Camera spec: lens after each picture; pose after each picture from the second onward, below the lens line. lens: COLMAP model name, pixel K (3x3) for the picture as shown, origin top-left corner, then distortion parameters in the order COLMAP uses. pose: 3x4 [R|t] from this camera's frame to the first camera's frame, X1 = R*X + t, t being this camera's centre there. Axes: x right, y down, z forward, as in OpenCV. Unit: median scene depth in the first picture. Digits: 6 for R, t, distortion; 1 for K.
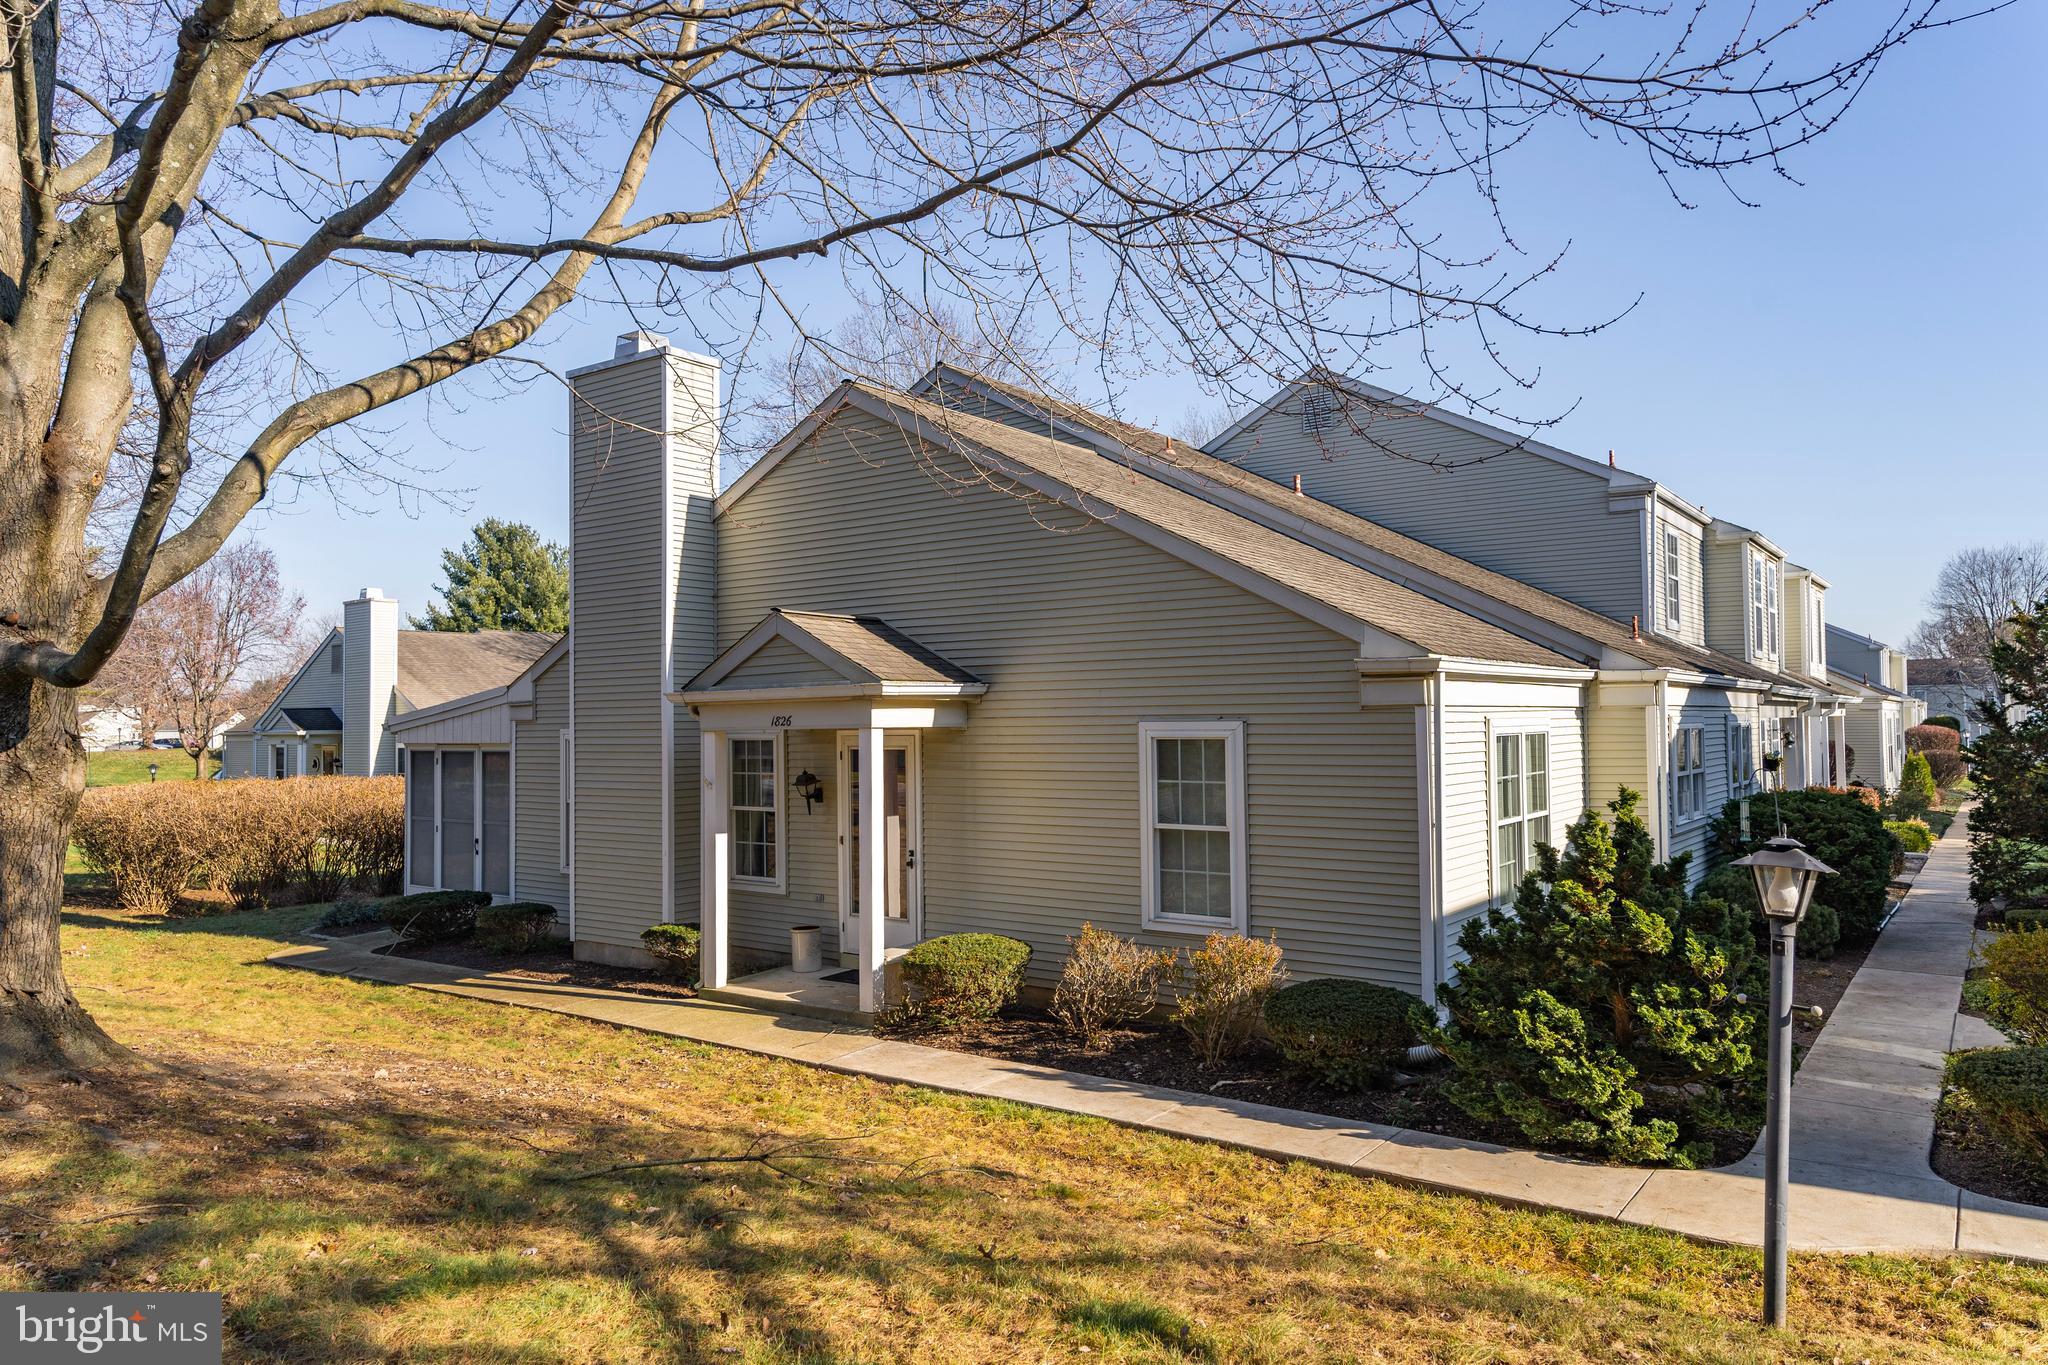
lens RADIAL K [[1340.4, 0, 1024.0], [0, 1340.4, 682.5], [0, 0, 1]] dist [0.032818, 0.004737]
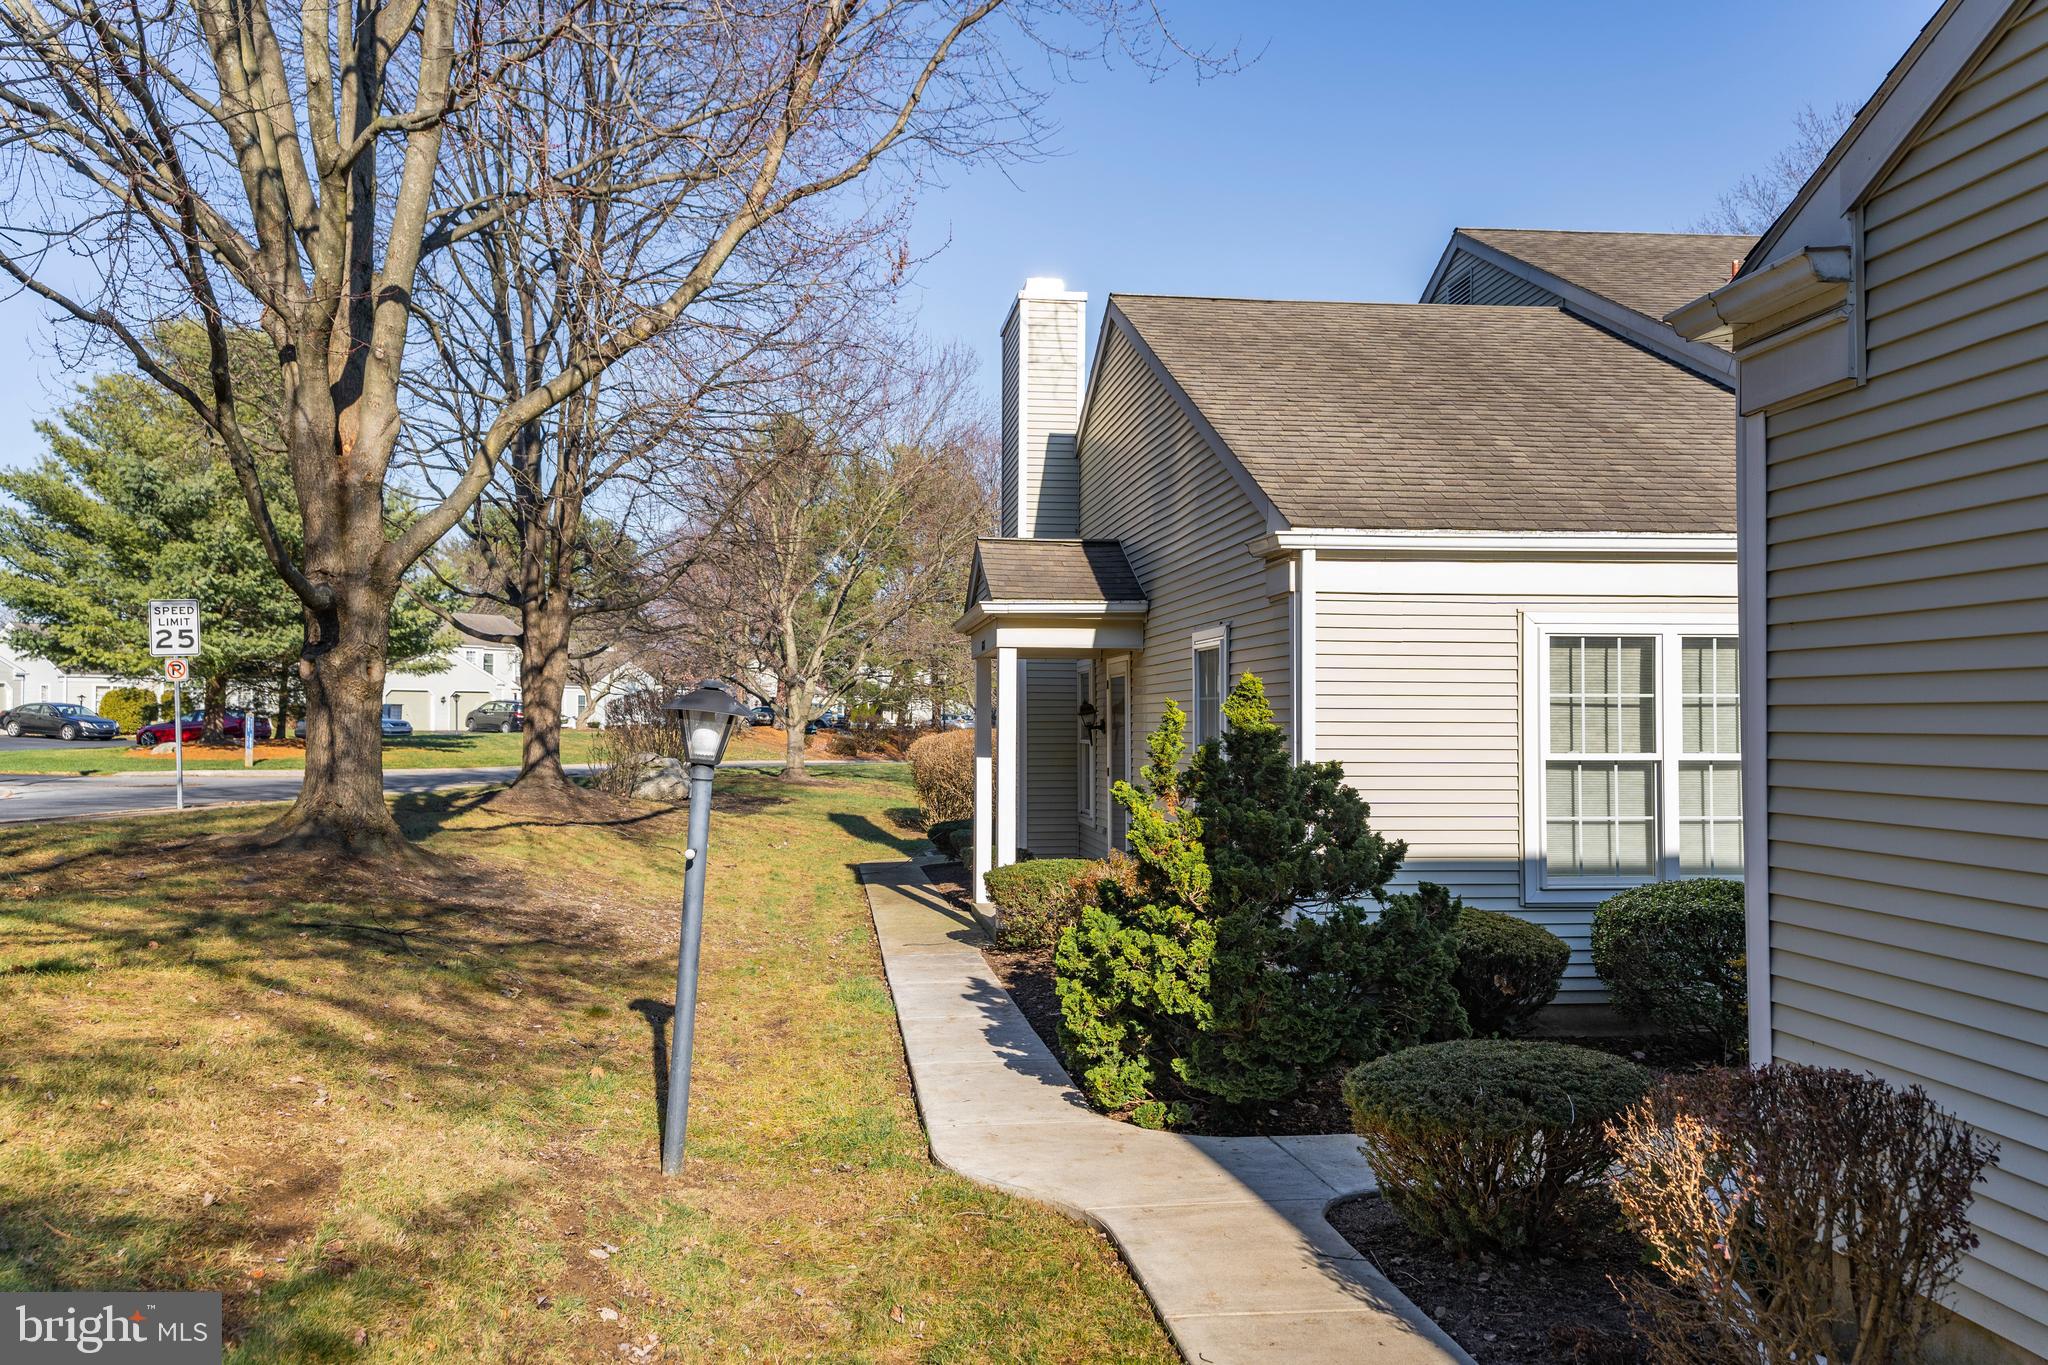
lens RADIAL K [[1555.7, 0, 1024.0], [0, 1555.7, 682.5], [0, 0, 1]] dist [0.087210, -0.000198]
pose [[0.690679, -0.004723, -0.723146, 0.784511], [0.010774, 0.999935, 0.003759, 0.059604], [0.723082, -0.010387, 0.690685, 0.218165]]
